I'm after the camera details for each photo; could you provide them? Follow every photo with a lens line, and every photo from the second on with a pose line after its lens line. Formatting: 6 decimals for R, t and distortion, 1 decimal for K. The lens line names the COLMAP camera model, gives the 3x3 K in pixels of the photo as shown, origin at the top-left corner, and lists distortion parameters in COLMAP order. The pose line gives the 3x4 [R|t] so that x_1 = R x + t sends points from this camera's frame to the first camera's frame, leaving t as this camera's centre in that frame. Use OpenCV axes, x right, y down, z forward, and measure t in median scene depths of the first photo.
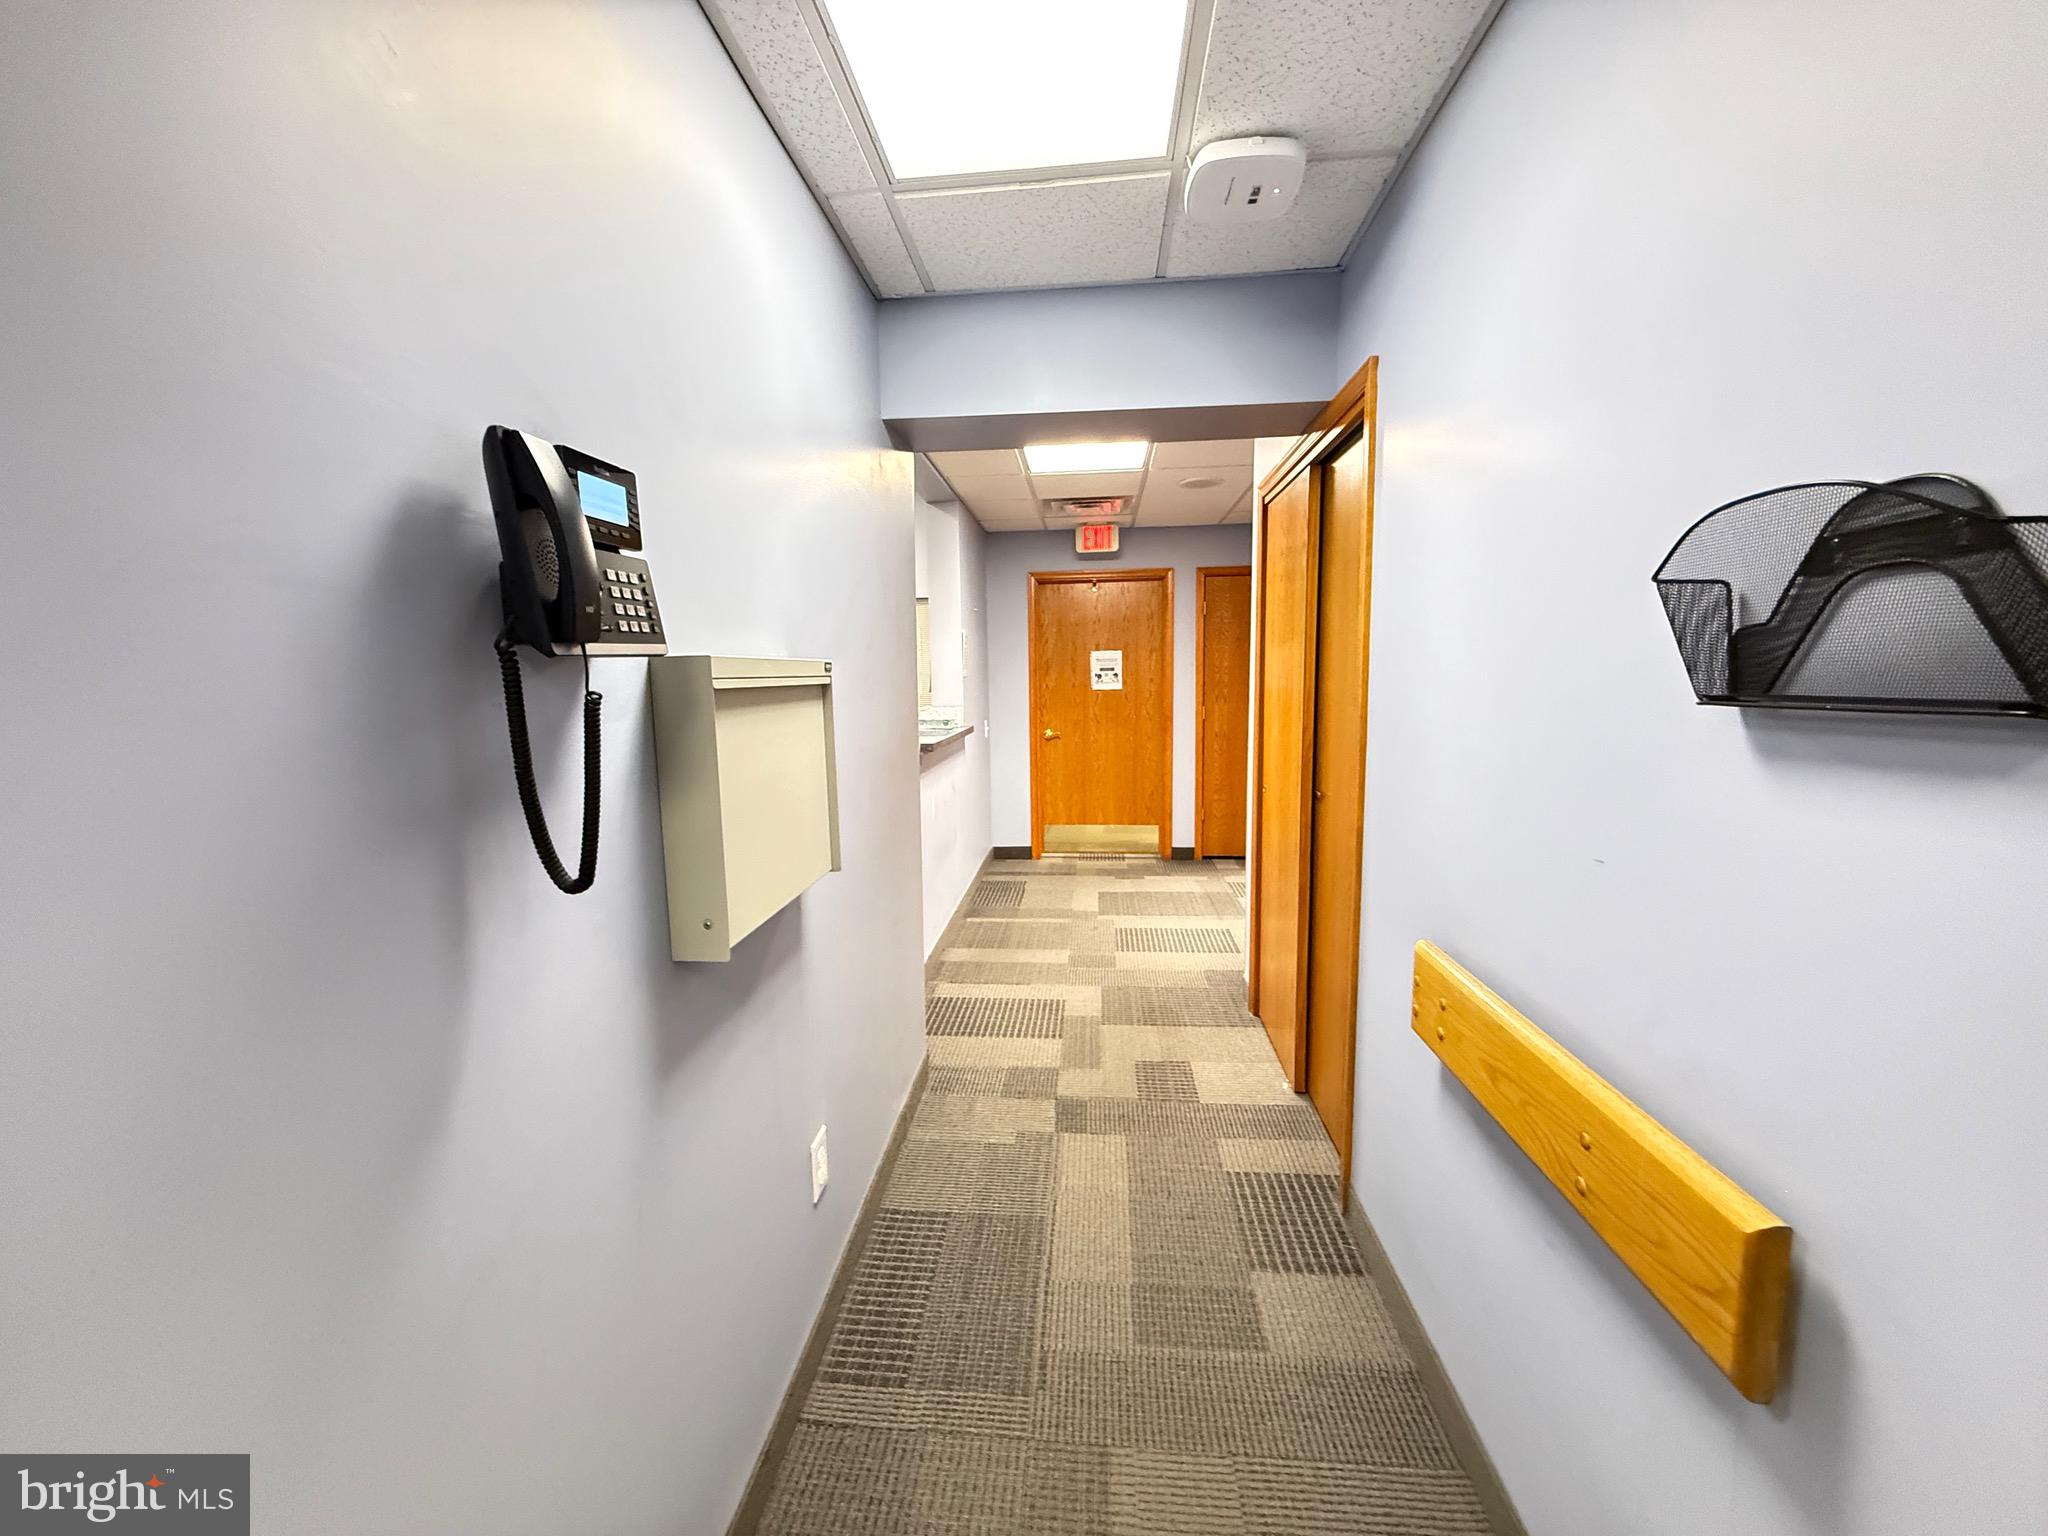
lens RADIAL K [[815.1, 0, 1022.7], [0, 815.1, 773.9], [0, 0, 1]] dist [0.000491, -0.000170]
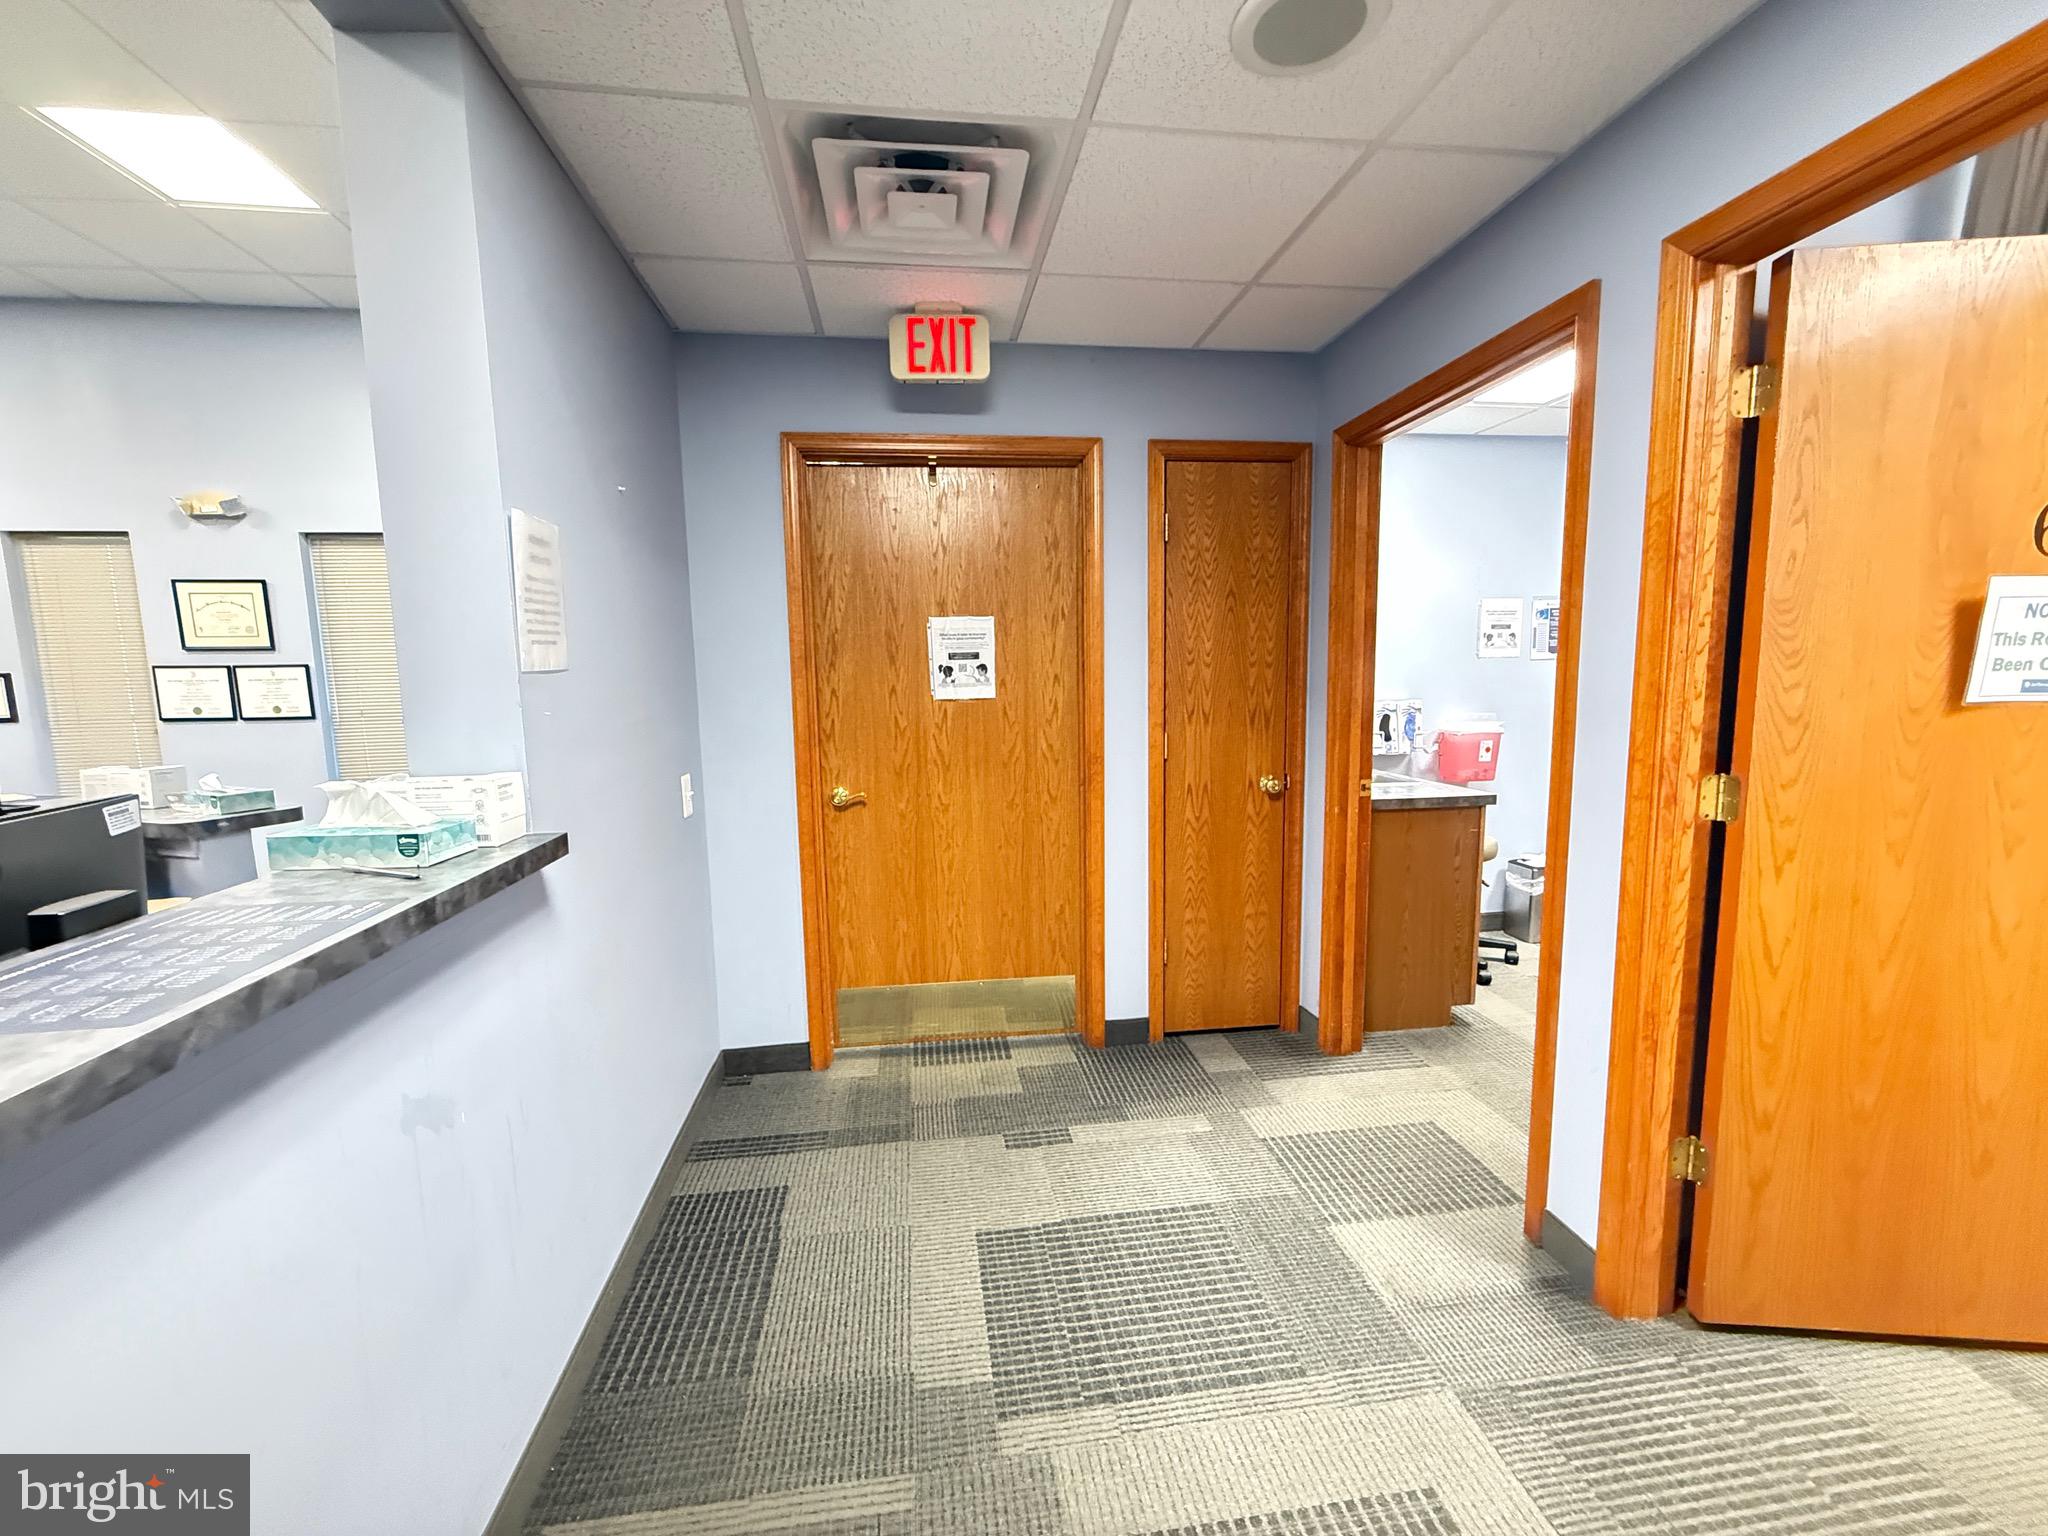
lens RADIAL K [[815.1, 0, 1023.1], [0, 815.1, 770.4], [0, 0, 1]] dist [0.000491, -0.000170]
pose [[0.973927, -0.027846, 0.225145, 0.029750], [0.028339, 0.999598, 0.001042, -0.062438], [-0.225083, 0.005365, 0.974325, 0.539363]]
